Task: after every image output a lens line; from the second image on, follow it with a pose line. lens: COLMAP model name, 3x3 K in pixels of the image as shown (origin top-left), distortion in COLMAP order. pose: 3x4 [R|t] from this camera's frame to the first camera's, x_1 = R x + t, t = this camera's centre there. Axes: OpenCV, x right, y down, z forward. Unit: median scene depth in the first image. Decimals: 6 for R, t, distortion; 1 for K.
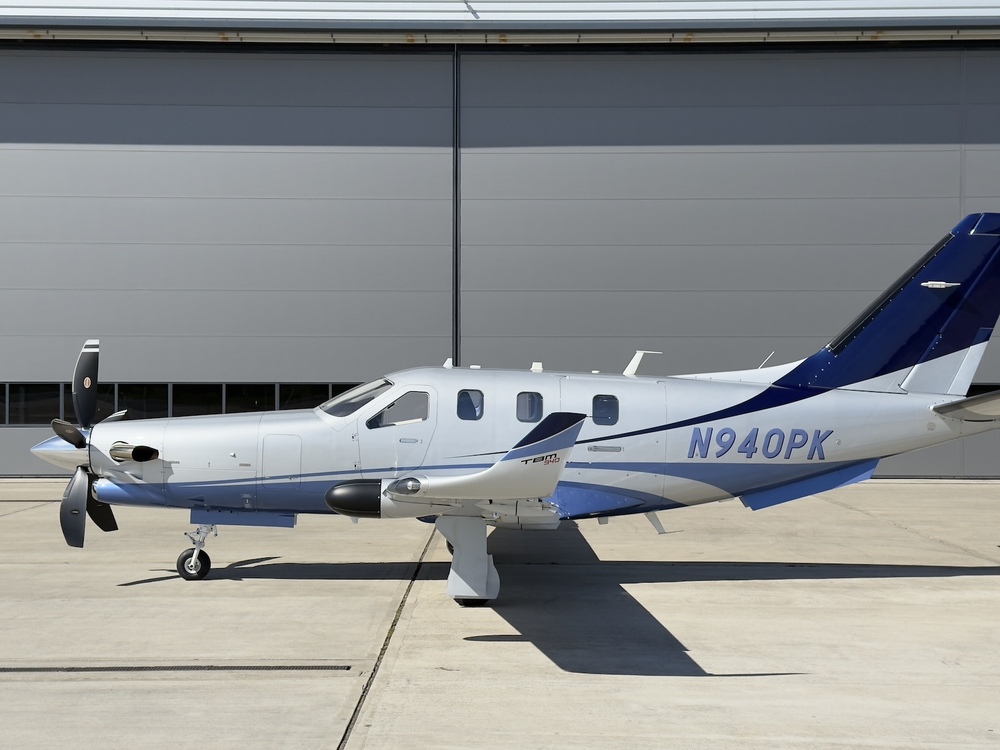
lens RADIAL K [[1532.5, 0, 500.6], [0, 1532.5, 382.2], [0, 0, 1]] dist [0.172582, 0.000000]
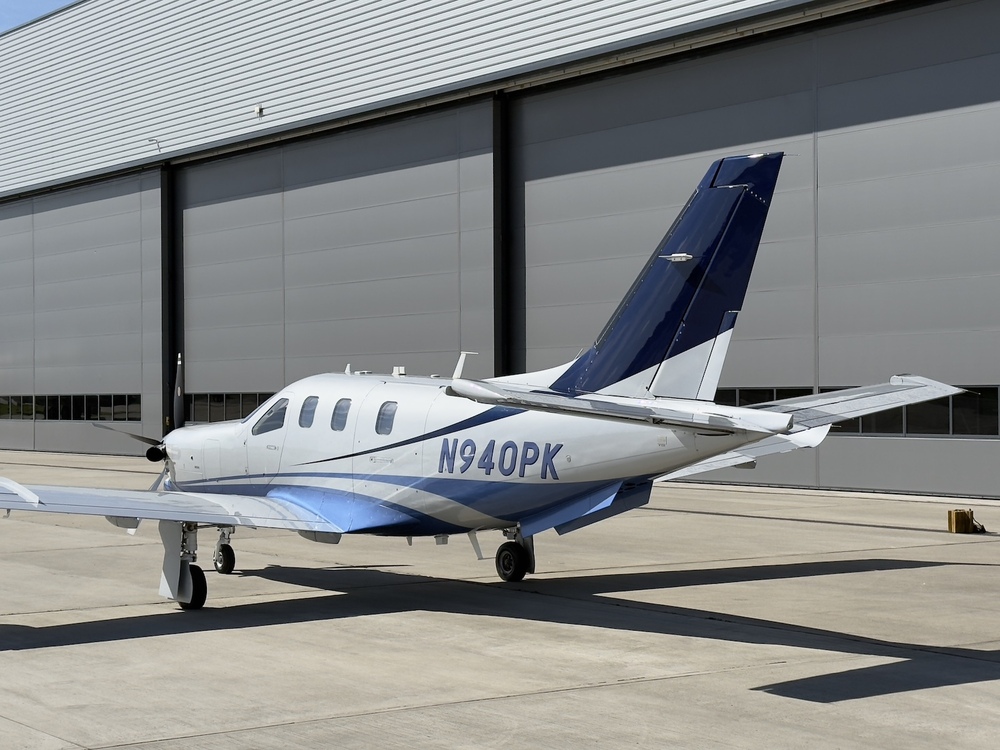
lens RADIAL K [[1936.7, 0, 500.5], [0, 1936.7, 375.5], [0, 0, 1]] dist [0.112261, 0.000000]
pose [[0.575887, -0.013293, -0.817421, 1.044376], [0.008983, 0.999910, -0.009932, 0.004814], [0.817480, -0.001623, 0.575955, 0.383743]]
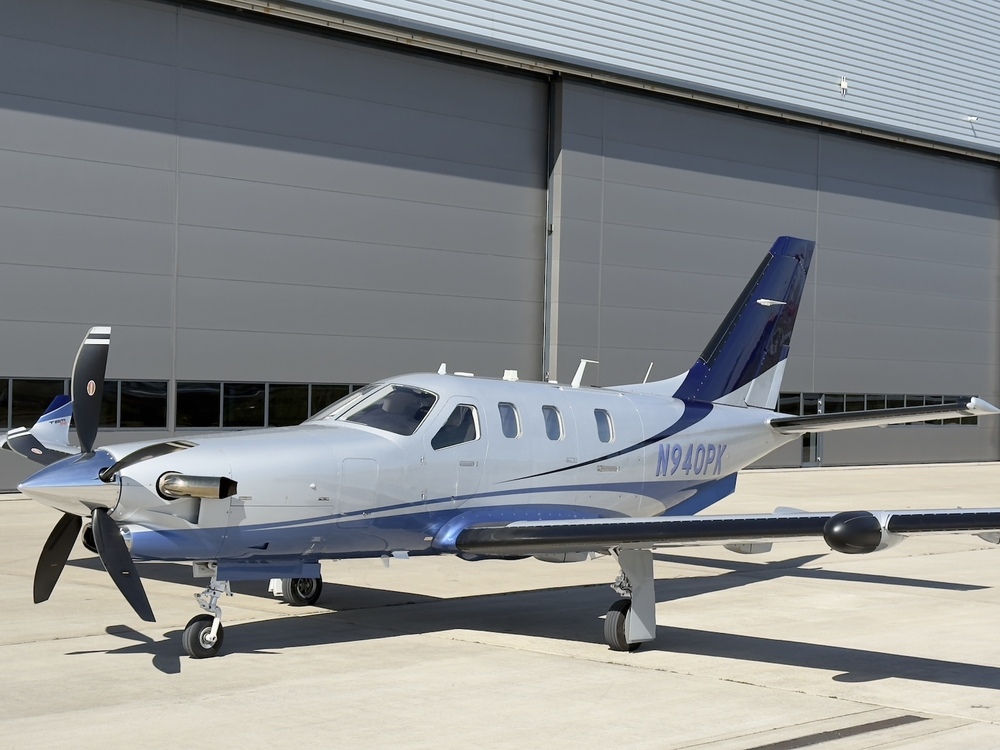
lens RADIAL K [[1862.7, 0, 500.6], [0, 1862.7, 372.7], [0, 0, 1]] dist [0.152136, 0.000000]
pose [[0.671328, 0.017751, 0.740948, -0.783389], [-0.026636, 0.999645, 0.000185, -0.011839], [-0.740682, -0.019860, 0.671562, 0.300841]]
